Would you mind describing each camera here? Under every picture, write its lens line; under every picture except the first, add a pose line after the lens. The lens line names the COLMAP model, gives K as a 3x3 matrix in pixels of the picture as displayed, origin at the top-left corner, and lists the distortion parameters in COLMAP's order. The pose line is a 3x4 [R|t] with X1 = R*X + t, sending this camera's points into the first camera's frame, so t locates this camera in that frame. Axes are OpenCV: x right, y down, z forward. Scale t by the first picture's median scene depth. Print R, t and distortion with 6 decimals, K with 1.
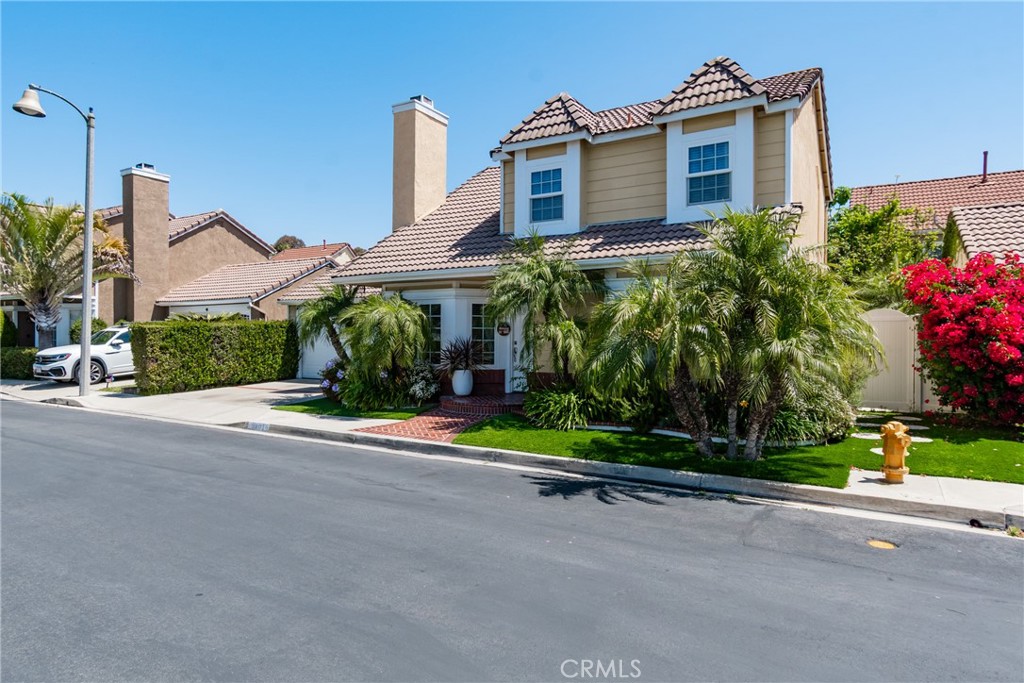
lens RADIAL K [[577.4, 0, 512.0], [0, 577.4, 341.5], [0, 0, 1]] dist [-0.000754, 0.000033]
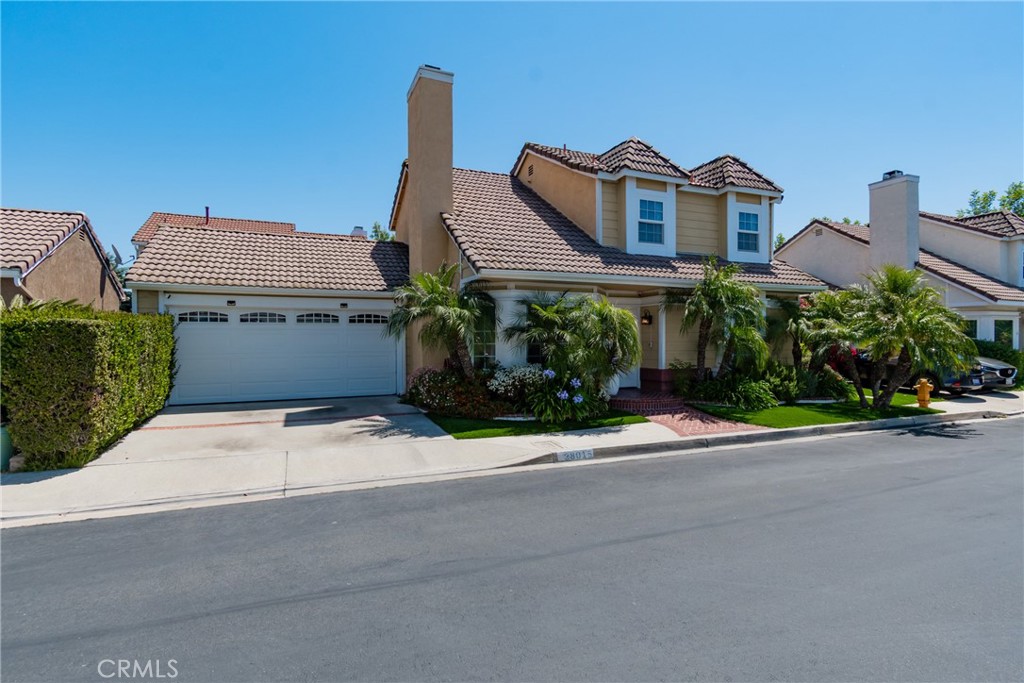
lens RADIAL K [[502.2, 0, 512.0], [0, 502.2, 341.5], [0, 0, 1]] dist [0.000921, 0.000024]
pose [[0.610843, -0.011976, 0.791661, -0.960994], [0.006713, 0.999928, 0.009947, -0.016004], [-0.791723, -0.000762, 0.610879, 0.598374]]
